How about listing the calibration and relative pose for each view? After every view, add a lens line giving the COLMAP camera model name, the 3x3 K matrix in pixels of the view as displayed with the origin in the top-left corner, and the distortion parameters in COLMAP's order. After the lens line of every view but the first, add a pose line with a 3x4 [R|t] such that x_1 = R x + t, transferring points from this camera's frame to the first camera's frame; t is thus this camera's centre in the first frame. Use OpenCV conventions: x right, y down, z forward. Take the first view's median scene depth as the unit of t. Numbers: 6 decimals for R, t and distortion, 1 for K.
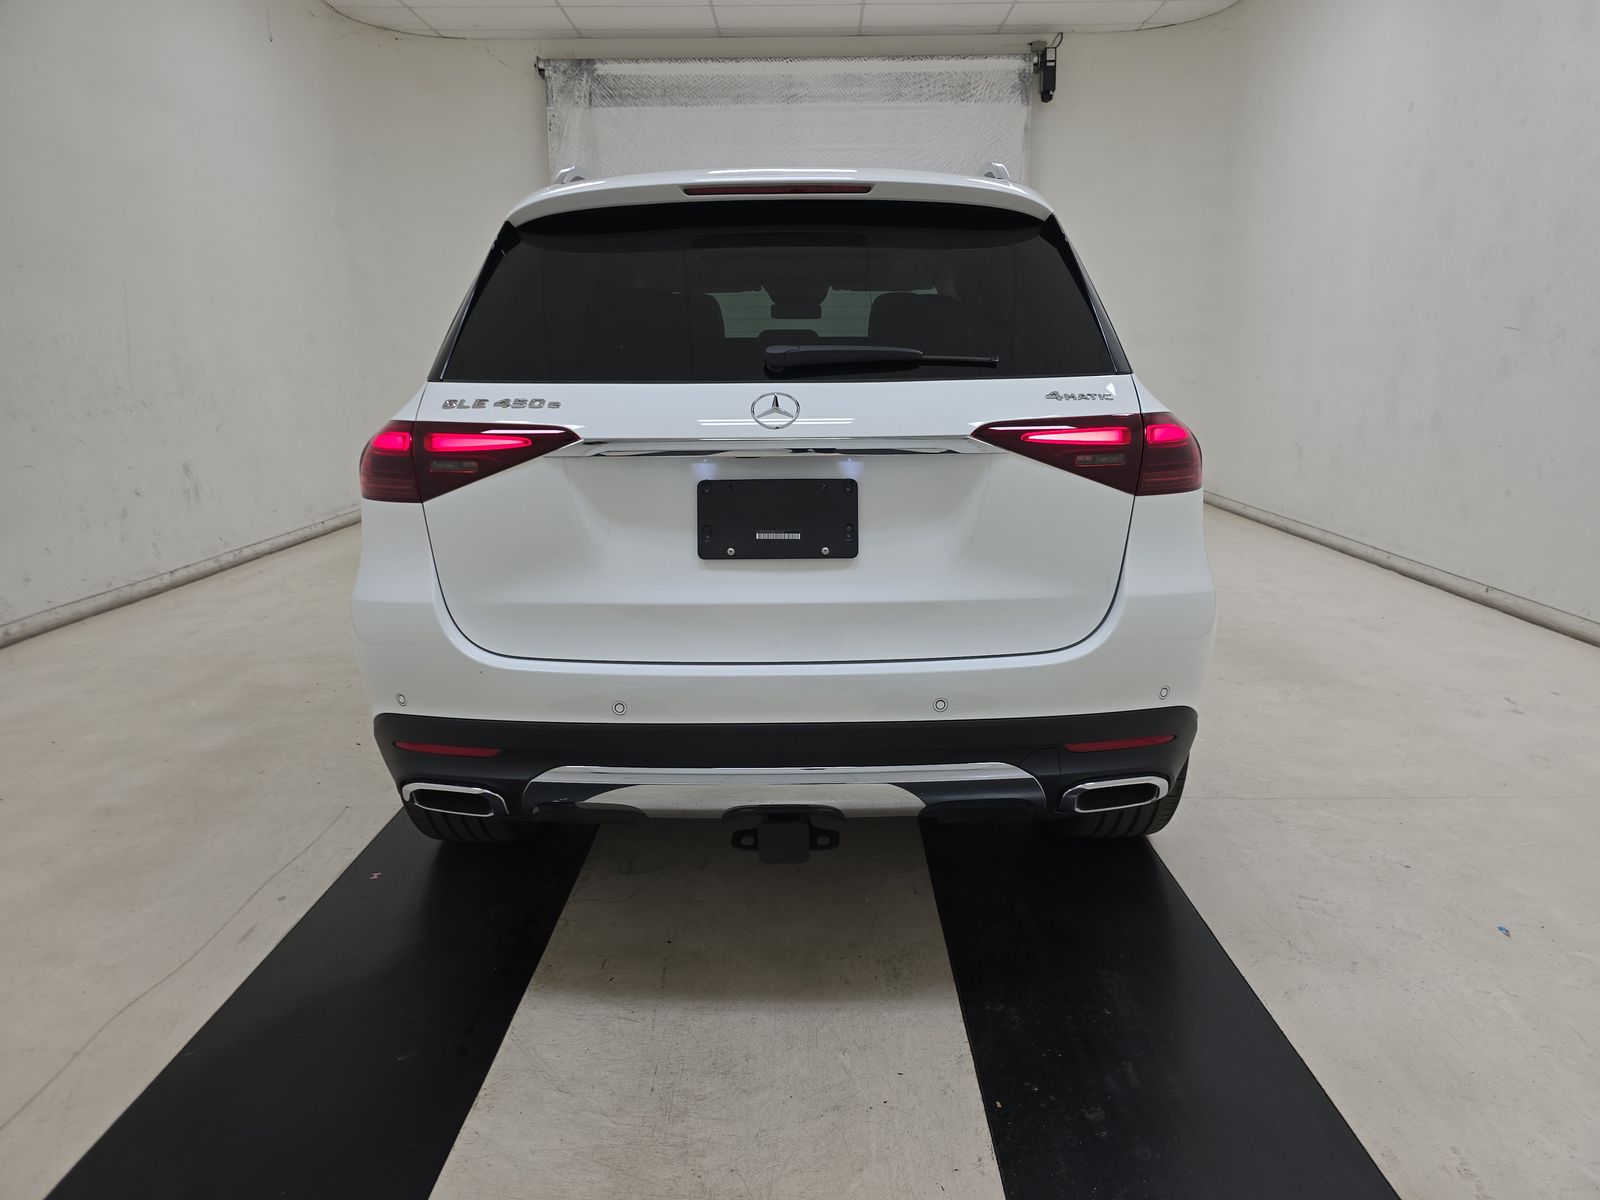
lens RADIAL K [[1089.3, 0, 806.7], [0, 1089.3, 597.5], [0, 0, 1]] dist [0.053991, -0.042181]
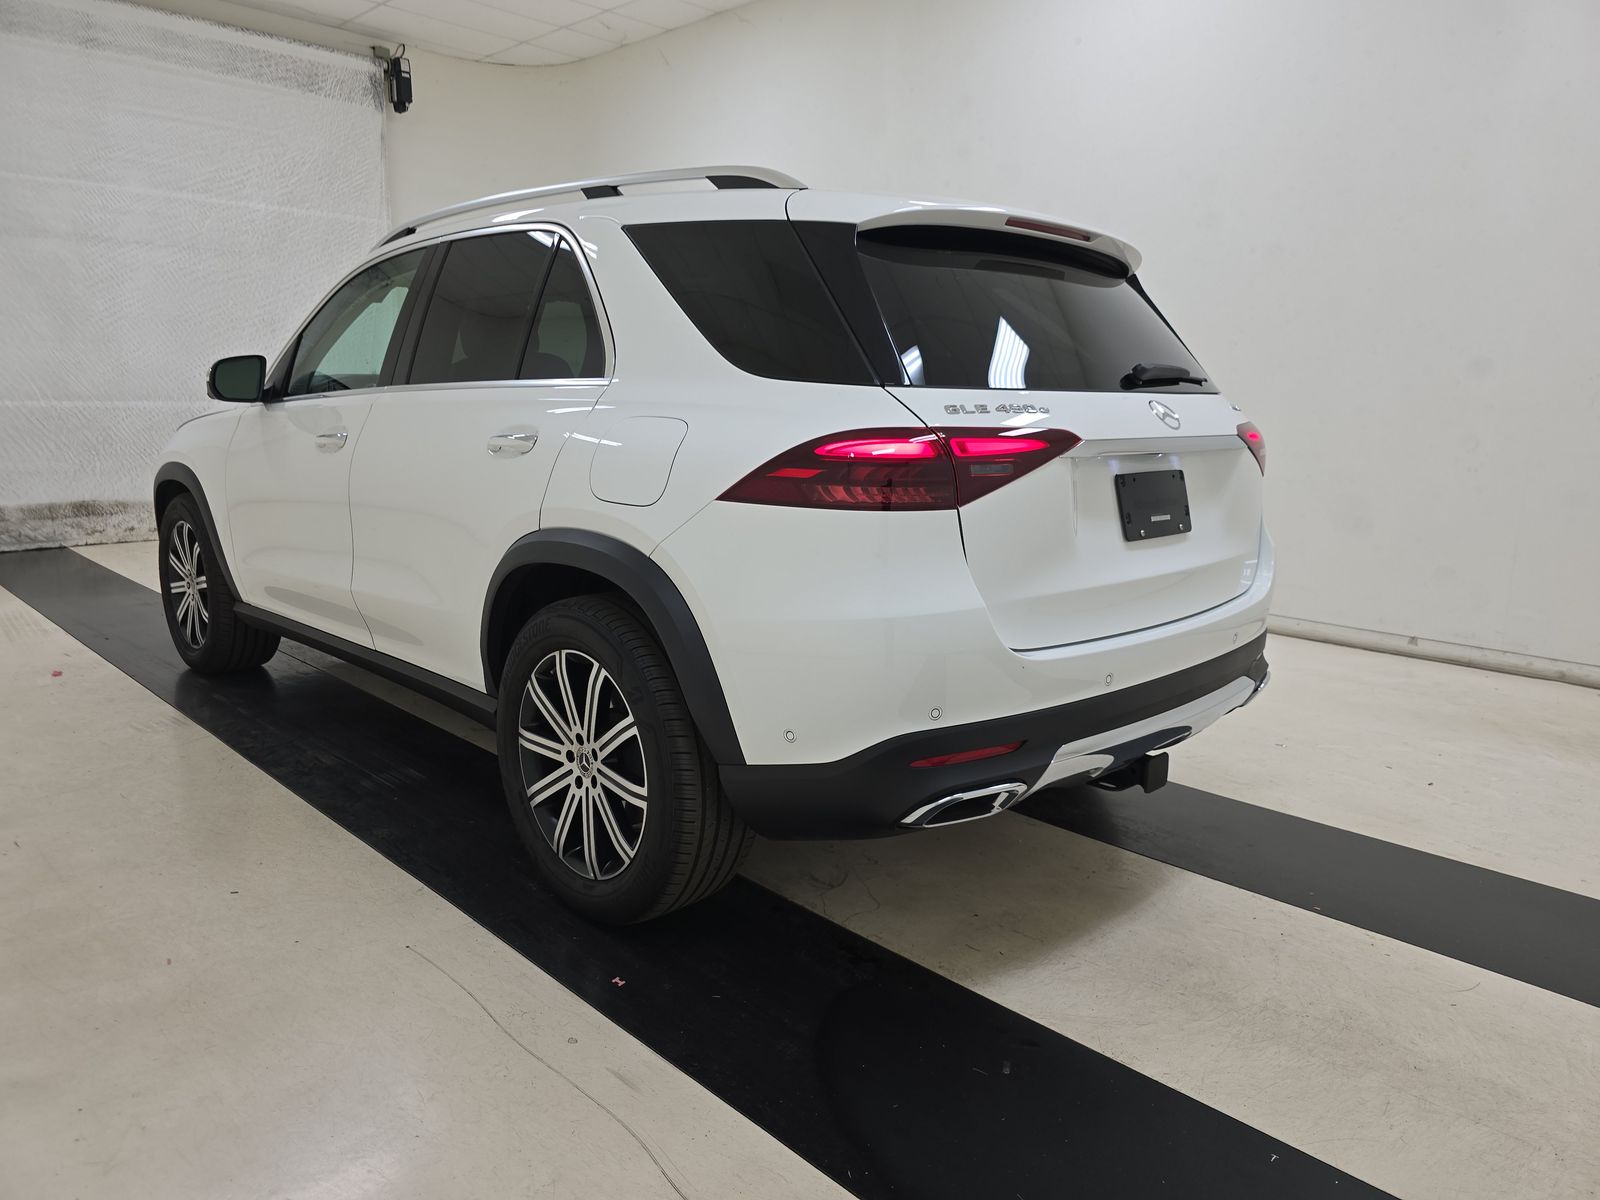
lens RADIAL K [[1089.3, 0, 806.7], [0, 1089.3, 597.5], [0, 0, 1]] dist [0.053991, -0.042181]
pose [[0.699720, -0.112584, 0.705490, -0.269079], [0.128364, 0.991247, 0.030871, -0.012890], [-0.702790, 0.068958, 0.708047, 0.095170]]
